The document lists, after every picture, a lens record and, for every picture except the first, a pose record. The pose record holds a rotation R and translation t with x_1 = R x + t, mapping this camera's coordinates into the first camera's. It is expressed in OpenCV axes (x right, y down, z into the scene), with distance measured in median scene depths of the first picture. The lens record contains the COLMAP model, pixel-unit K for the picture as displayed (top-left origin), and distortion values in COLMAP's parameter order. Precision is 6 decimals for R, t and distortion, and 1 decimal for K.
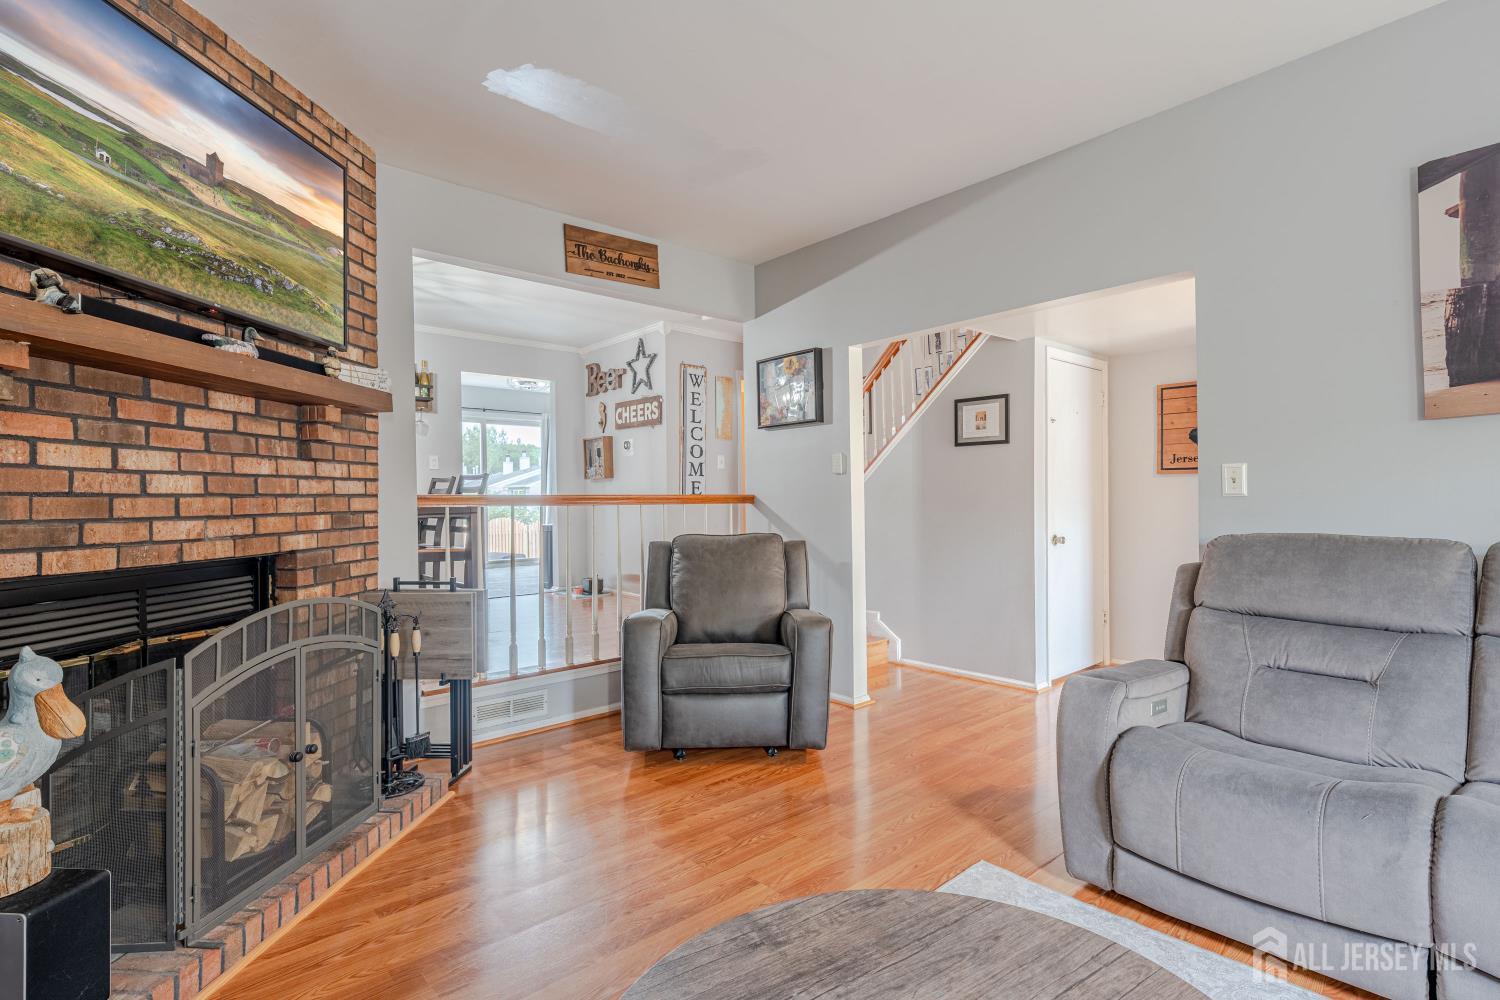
lens RADIAL K [[737.0, 0, 756.7], [0, 737.0, 511.9], [0, 0, 1]] dist [0.002291, -0.000777]
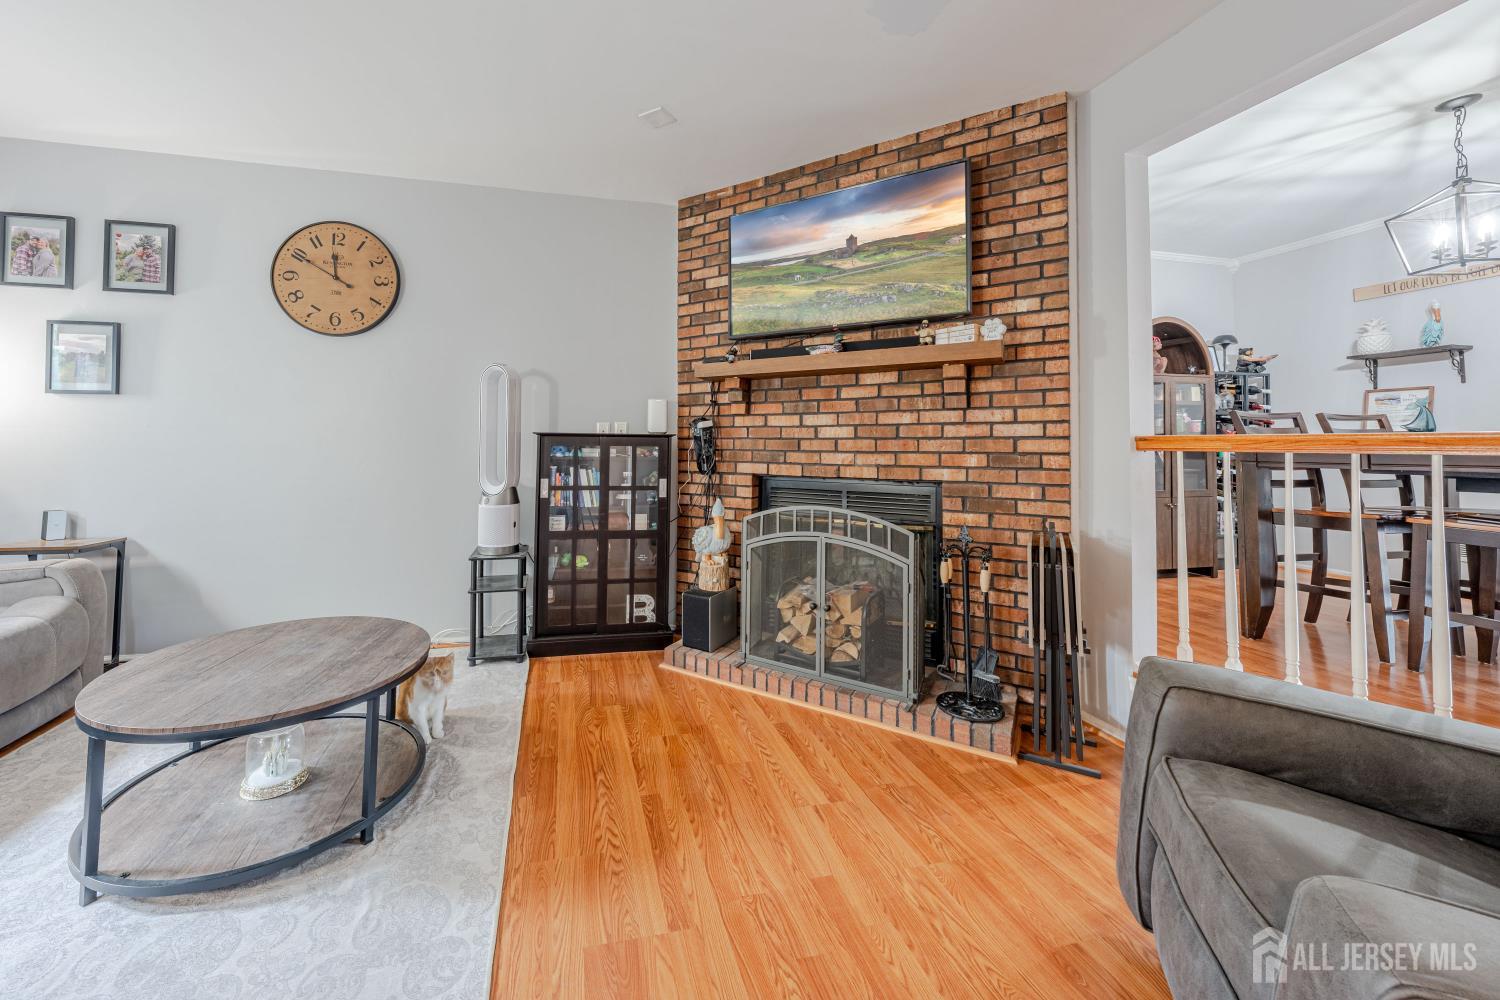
lens RADIAL K [[553.5, 0, 688.2], [0, 553.5, 427.3], [0, 0, 1]] dist [-0.002527, -0.000231]
pose [[-0.486633, -0.026114, -0.873216, 0.400601], [-0.019424, 0.999629, -0.019070, -0.013040], [0.873390, 0.007682, -0.486960, 0.999926]]
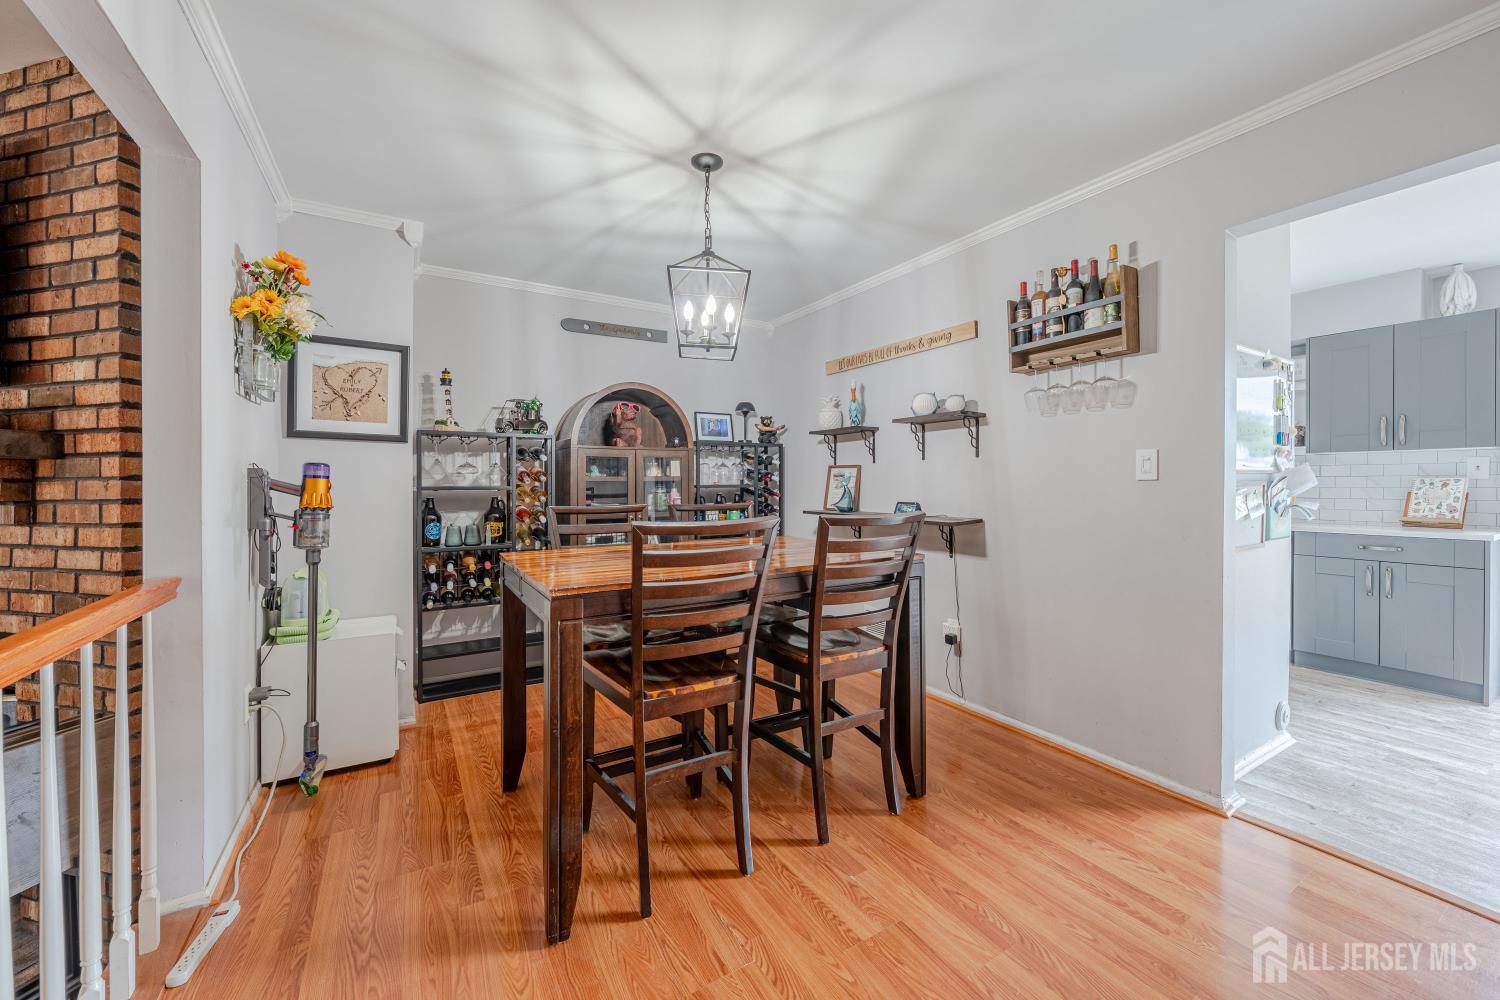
lens RADIAL K [[582.1, 0, 743.7], [0, 582.1, 488.6], [0, 0, 1]] dist [-0.004802, 0.000599]
pose [[-0.169551, 0.017354, -0.985369, -0.112129], [-0.012003, 0.999734, 0.019672, -0.124288], [0.985448, 0.015163, -0.169297, 1.776003]]
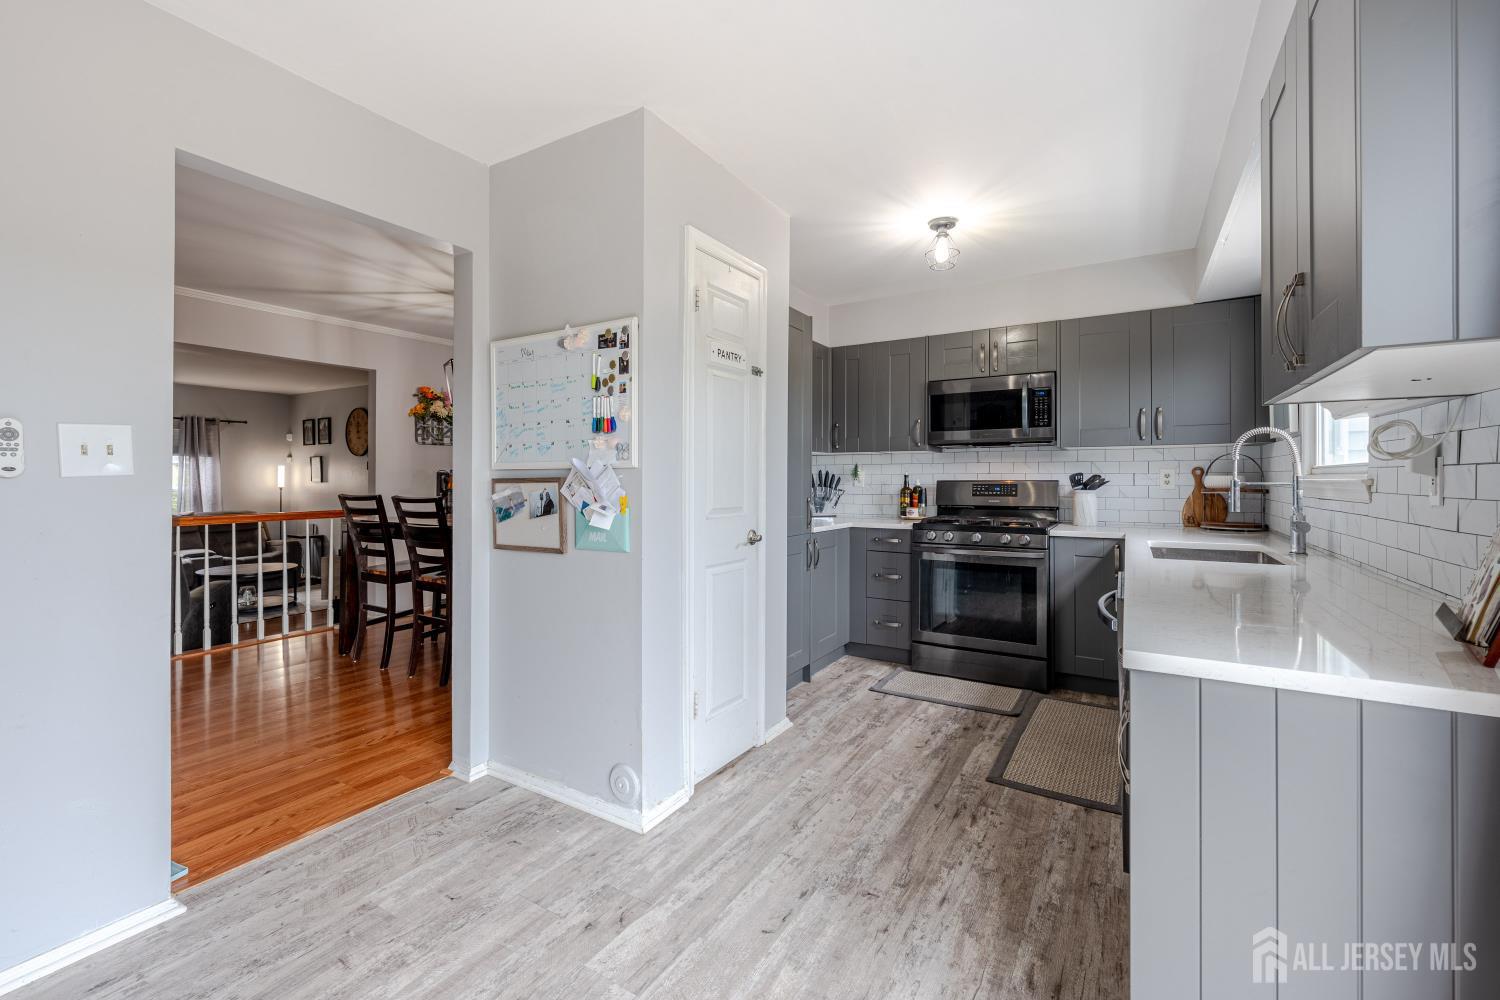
lens RADIAL K [[637.4, 0, 746.5], [0, 637.4, 479.4], [0, 0, 1]] dist [-0.001458, -0.000658]
pose [[-0.954818, 0.003532, -0.297171, -1.019583], [-0.000997, 0.999886, 0.015085, -0.138322], [0.297191, 0.014700, -0.954705, 3.170249]]
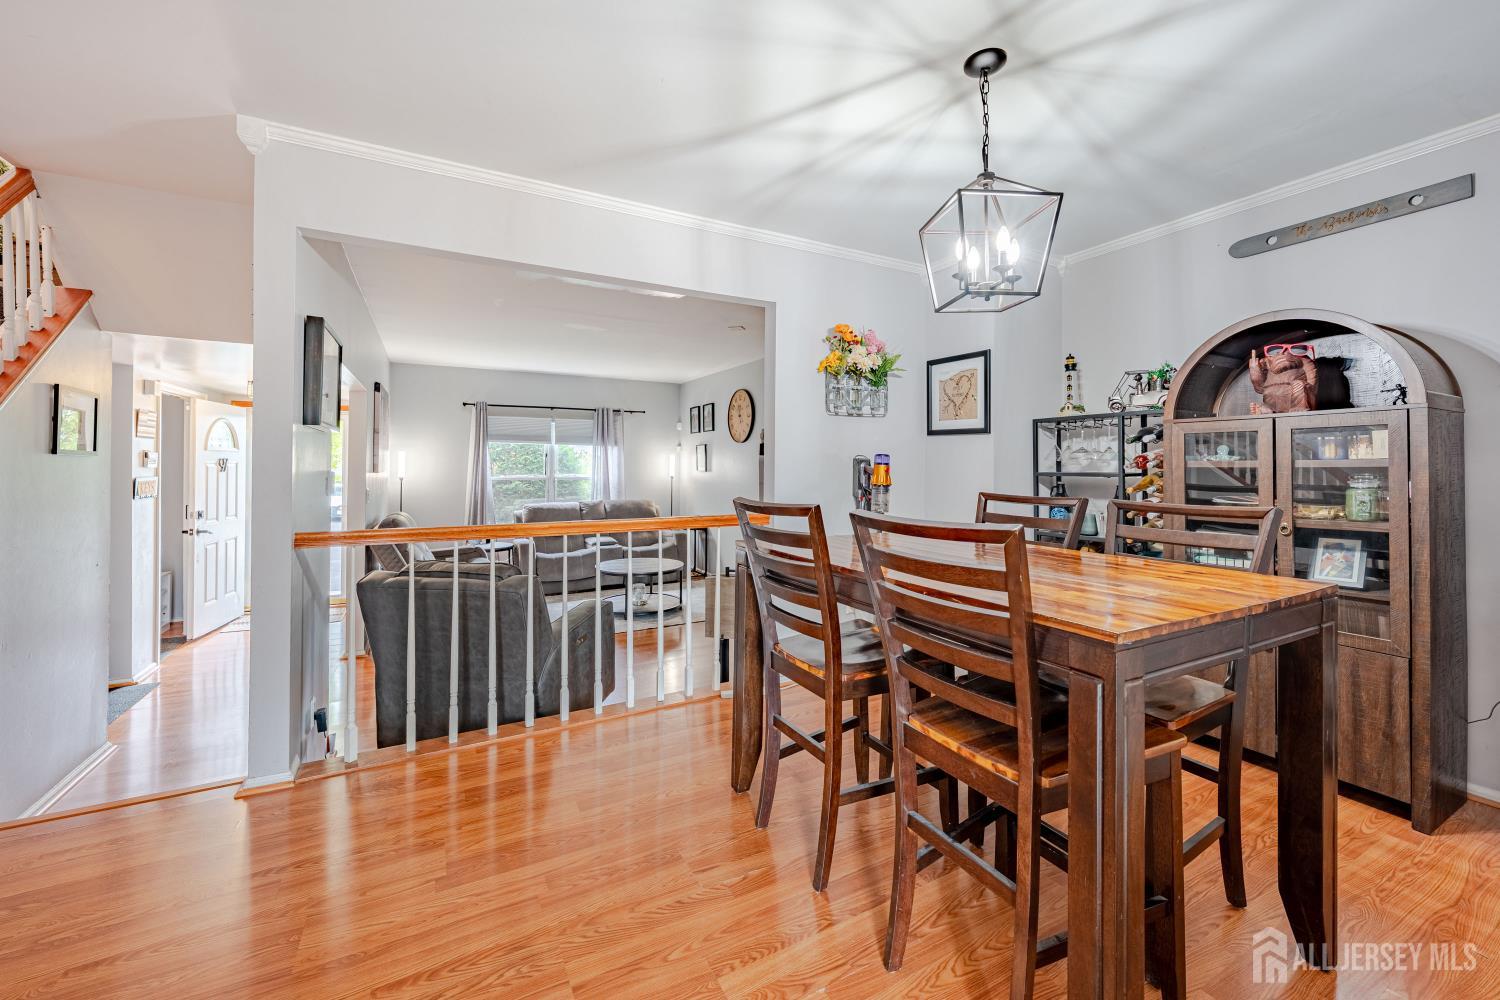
lens RADIAL K [[582.1, 0, 751.7], [0, 582.1, 451.8], [0, 0, 1]] dist [-0.004802, 0.000599]
pose [[-0.978498, 0.007799, 0.206109, -0.738555], [0.004993, 0.999888, -0.014134, -0.126567], [-0.206196, -0.012802, -0.978427, 2.219900]]
